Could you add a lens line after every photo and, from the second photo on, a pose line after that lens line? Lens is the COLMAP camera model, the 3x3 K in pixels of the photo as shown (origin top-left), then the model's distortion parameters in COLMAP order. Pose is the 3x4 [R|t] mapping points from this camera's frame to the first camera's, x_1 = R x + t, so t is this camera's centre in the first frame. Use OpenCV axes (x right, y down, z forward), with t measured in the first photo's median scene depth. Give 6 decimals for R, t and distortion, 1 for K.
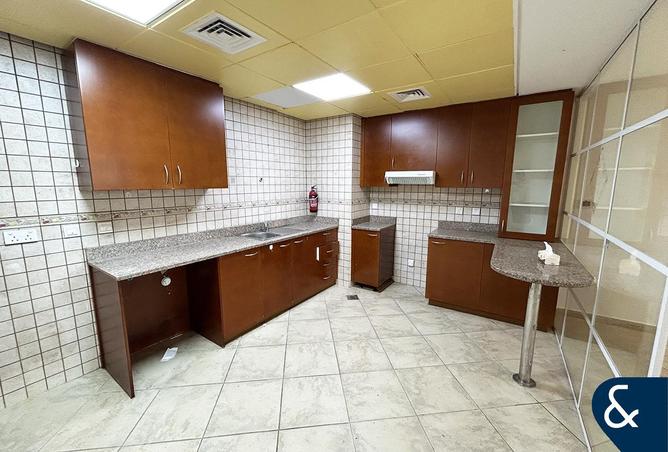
lens RADIAL K [[270.3, 0, 334.0], [0, 270.3, 226.0], [0, 0, 1]] dist [0.000546, 0.000137]
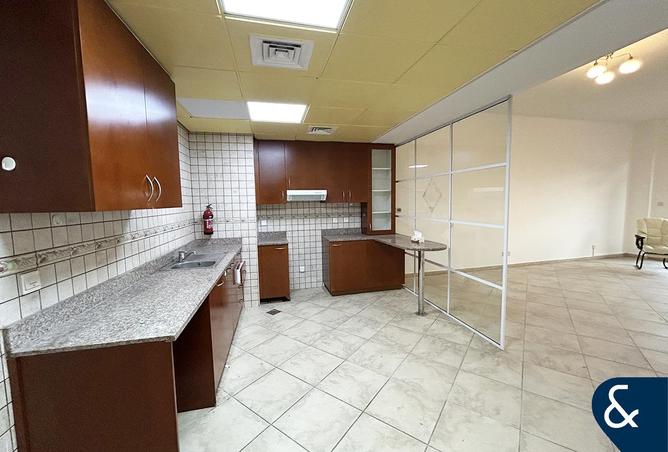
lens RADIAL K [[270.3, 0, 334.0], [0, 270.3, 226.0], [0, 0, 1]] dist [0.000546, 0.000137]
pose [[0.681387, -0.082918, 0.727211, -0.506100], [0.138653, 0.990195, -0.017013, -0.007703], [-0.718670, 0.112422, 0.686203, 0.106714]]
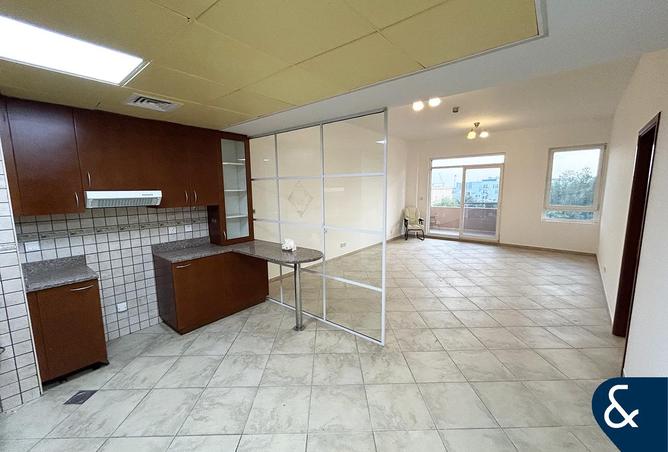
lens RADIAL K [[270.3, 0, 334.0], [0, 270.3, 226.0], [0, 0, 1]] dist [0.000546, 0.000137]
pose [[0.101171, -0.143305, 0.984494, -0.432156], [0.169973, 0.977511, 0.124822, -0.094822], [-0.980242, 0.154709, 0.123254, 0.317305]]
